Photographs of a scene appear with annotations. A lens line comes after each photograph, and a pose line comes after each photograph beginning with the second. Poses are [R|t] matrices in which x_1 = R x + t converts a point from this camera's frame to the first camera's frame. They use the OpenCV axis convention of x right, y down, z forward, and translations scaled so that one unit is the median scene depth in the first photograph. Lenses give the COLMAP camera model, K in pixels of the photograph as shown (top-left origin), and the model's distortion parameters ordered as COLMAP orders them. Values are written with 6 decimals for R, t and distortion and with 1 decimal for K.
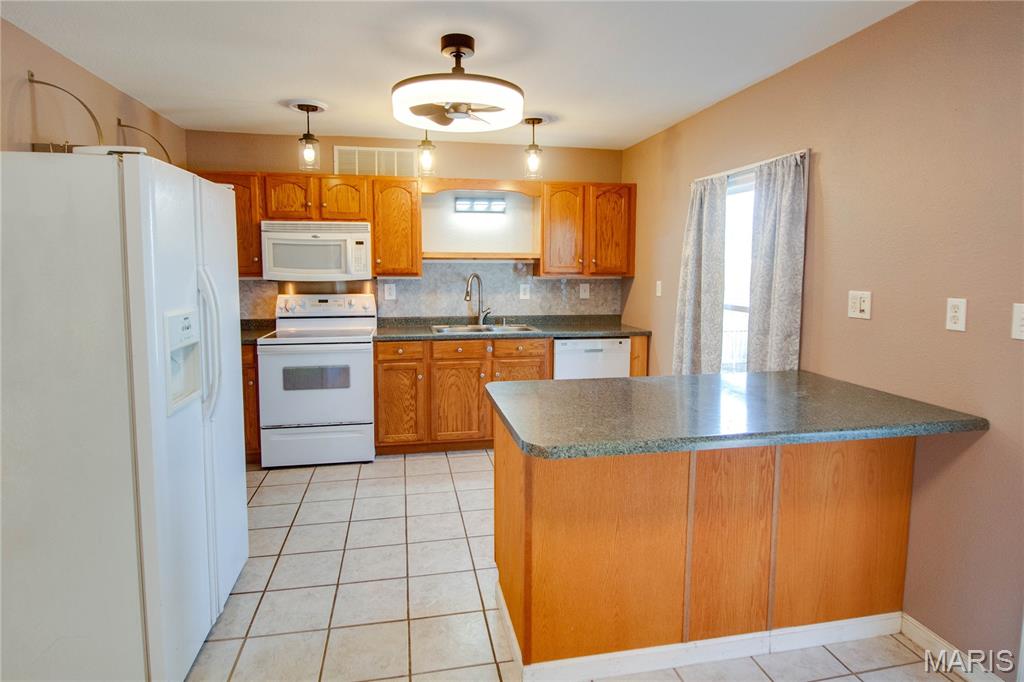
lens RADIAL K [[557.4, 0, 512.2], [0, 557.4, 310.0], [0, 0, 1]] dist [-0.011235, -0.000836]
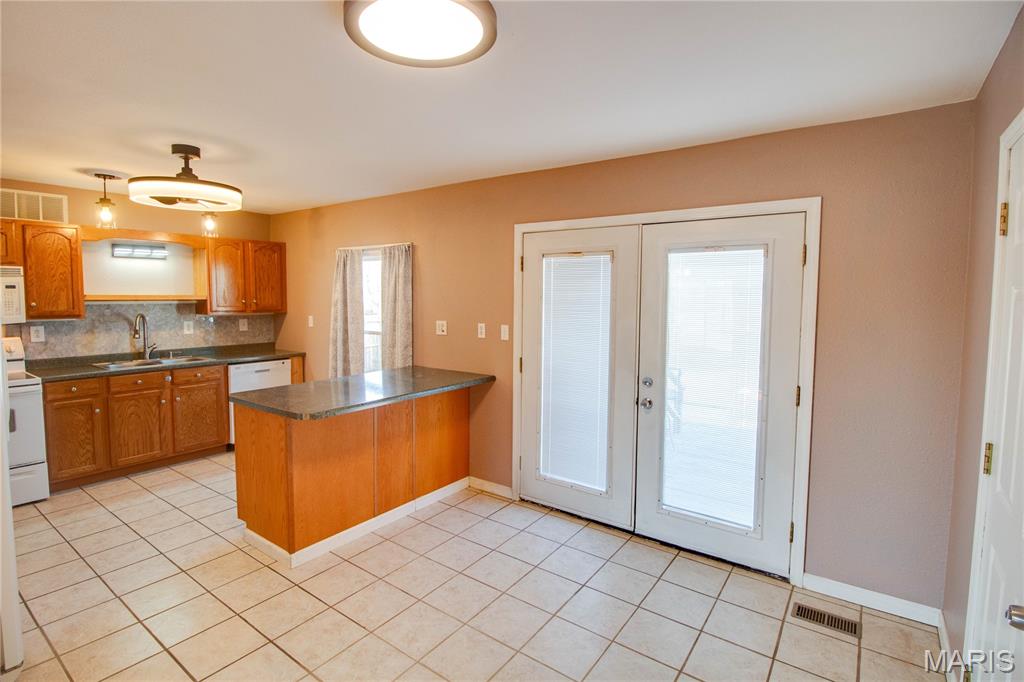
lens RADIAL K [[492.9, 0, 513.4], [0, 492.9, 327.6], [0, 0, 1]] dist [0.001161, -0.016953]
pose [[0.731486, -0.045393, 0.680344, -0.209423], [0.053172, 0.998541, 0.009454, -0.007638], [-0.679780, 0.029260, 0.732832, -0.250058]]
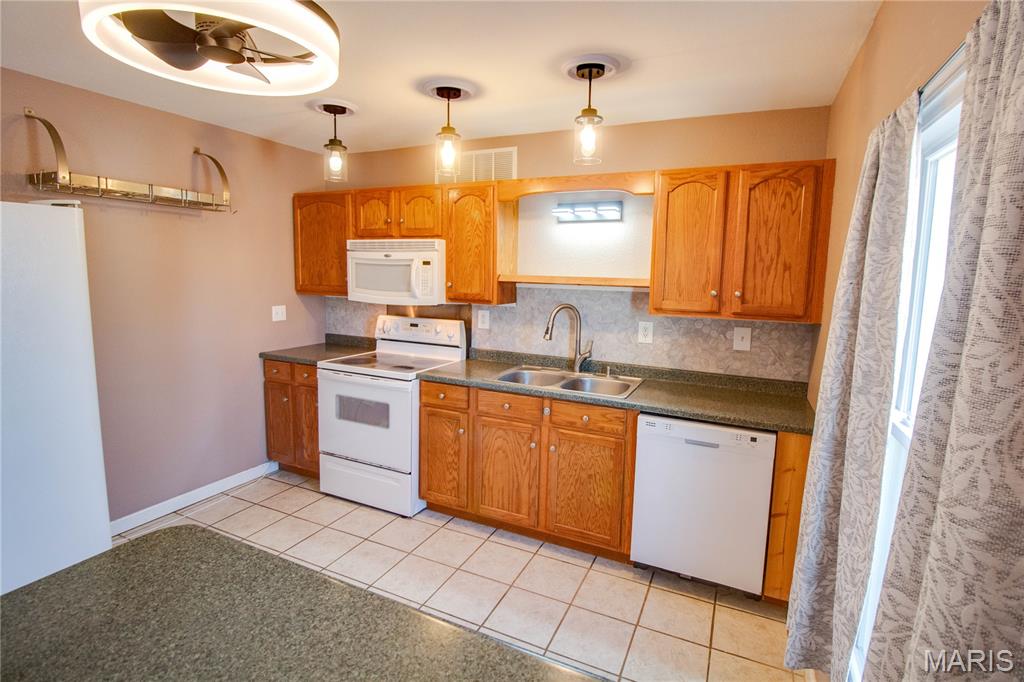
lens RADIAL K [[492.9, 0, 513.4], [0, 492.9, 327.6], [0, 0, 1]] dist [0.001161, -0.016953]
pose [[0.809108, 0.083008, -0.581768, 0.291567], [-0.067915, 0.996548, 0.047736, -0.066613], [0.583723, 0.000888, 0.811953, 0.460132]]
